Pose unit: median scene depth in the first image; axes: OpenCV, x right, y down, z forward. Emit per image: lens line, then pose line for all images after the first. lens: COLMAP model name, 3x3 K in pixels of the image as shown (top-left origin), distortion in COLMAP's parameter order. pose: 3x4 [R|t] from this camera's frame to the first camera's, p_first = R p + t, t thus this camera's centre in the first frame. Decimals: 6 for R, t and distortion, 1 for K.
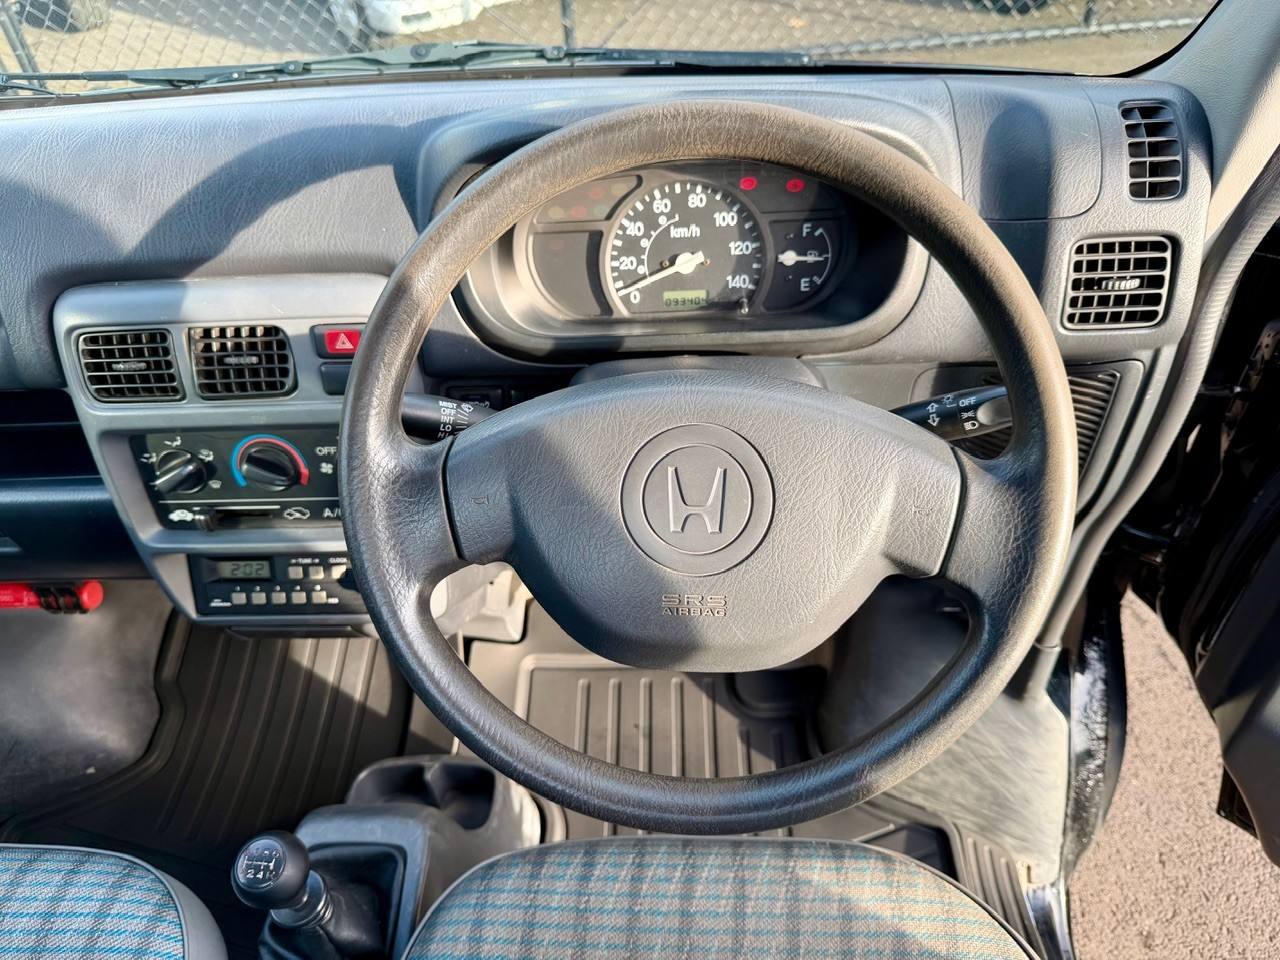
lens RADIAL K [[887.0, 0, 619.4], [0, 887.0, 502.9], [0, 0, 1]] dist [0.005764, -0.026462]
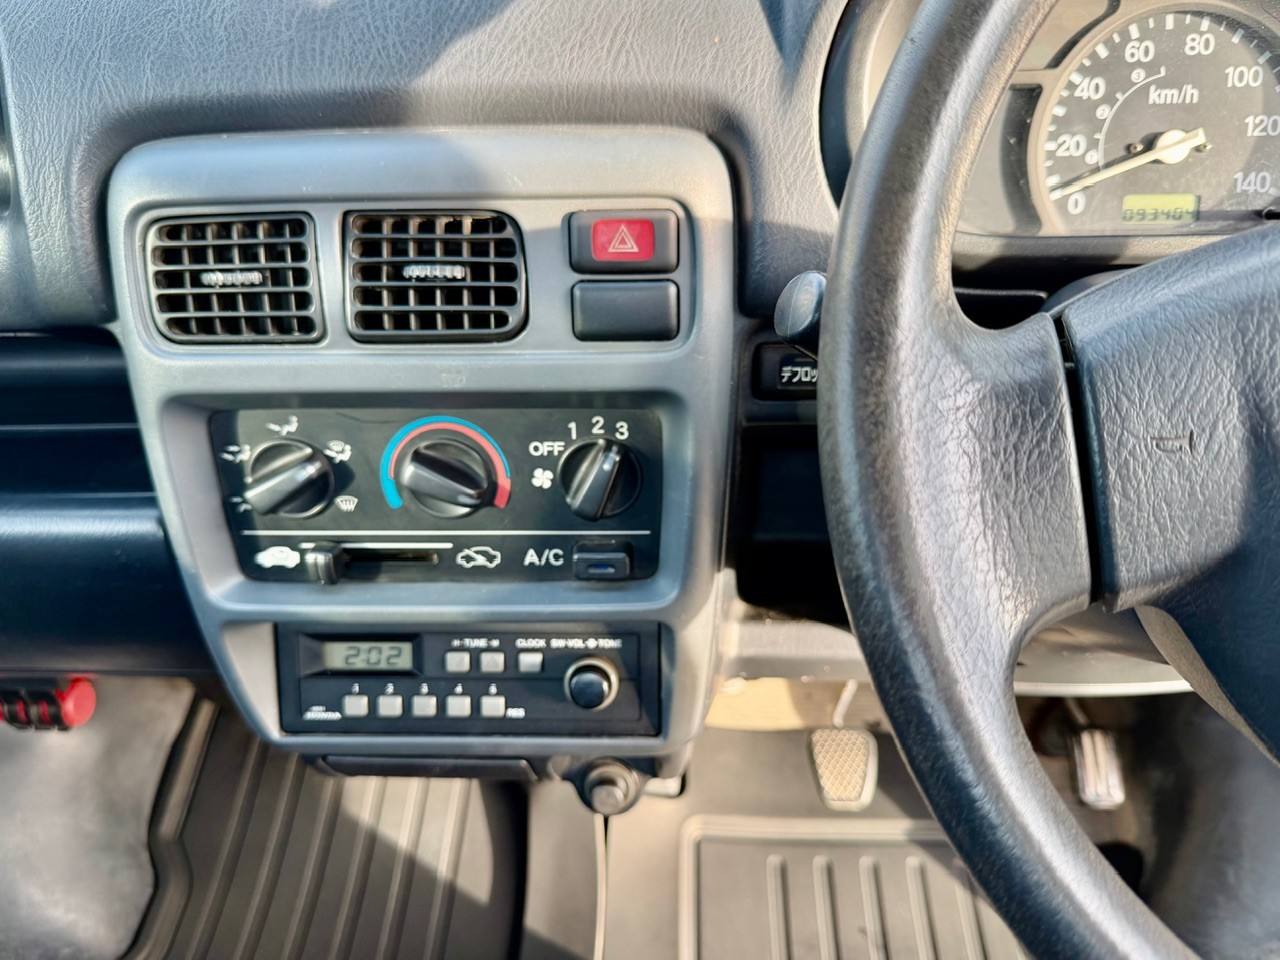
lens RADIAL K [[979.8, 0, 612.6], [0, 979.8, 515.4], [0, 0, 1]] dist [0.000759, -0.038658]
pose [[0.999679, 0.025329, -0.000980, -0.294431], [-0.025255, 0.991968, -0.123946, 0.066202], [-0.002168, 0.123930, 0.992289, 0.381072]]
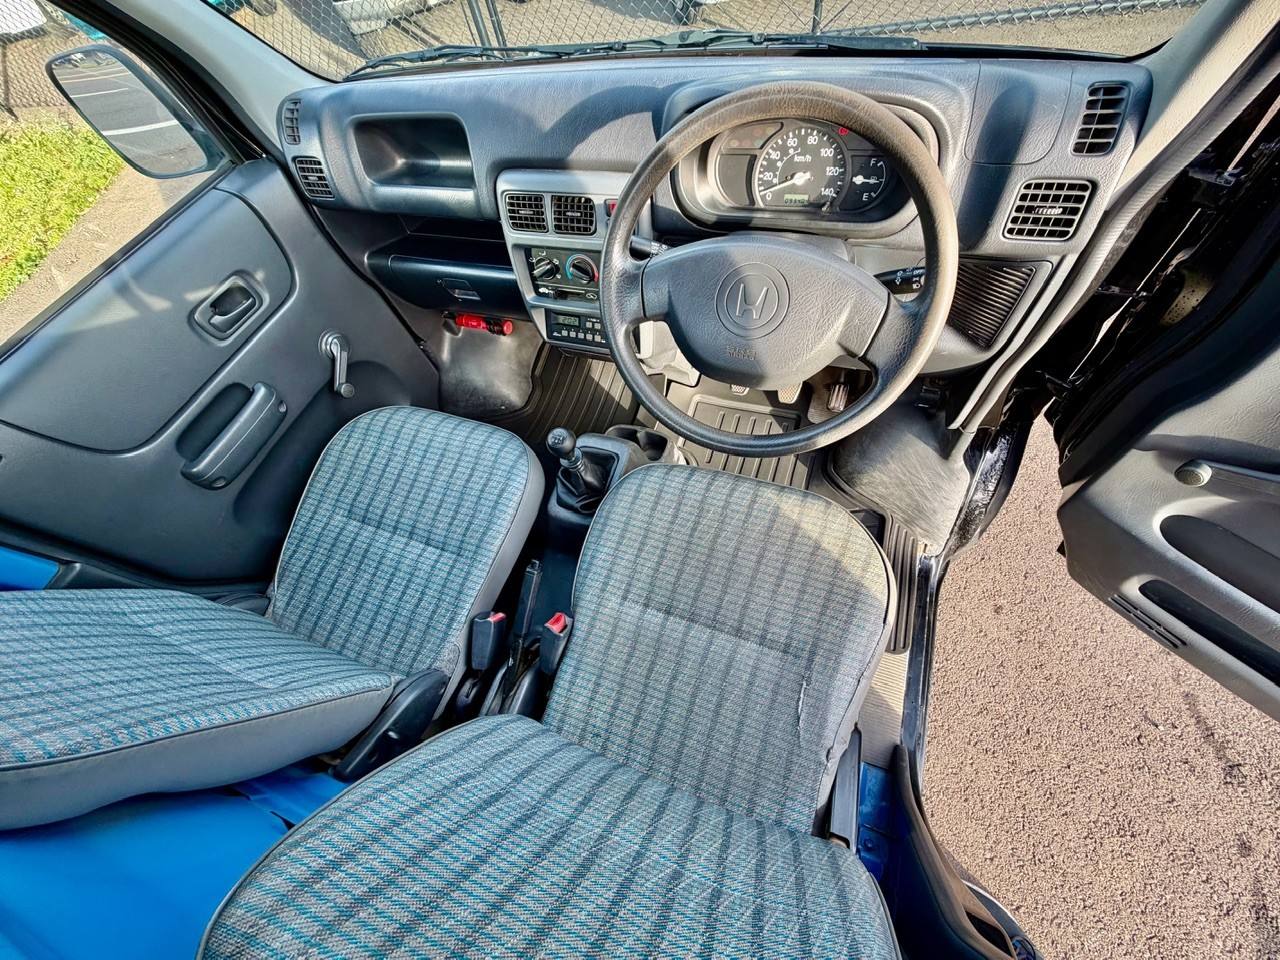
lens RADIAL K [[492.2, 0, 639.7], [0, 492.2, 478.5], [0, 0, 1]] dist [-0.005672, 0.000349]
pose [[0.943883, 0.221875, -0.244656, 0.148971], [-0.141453, 0.940942, 0.307601, 0.048925], [0.298456, -0.255732, 0.919524, -0.193833]]
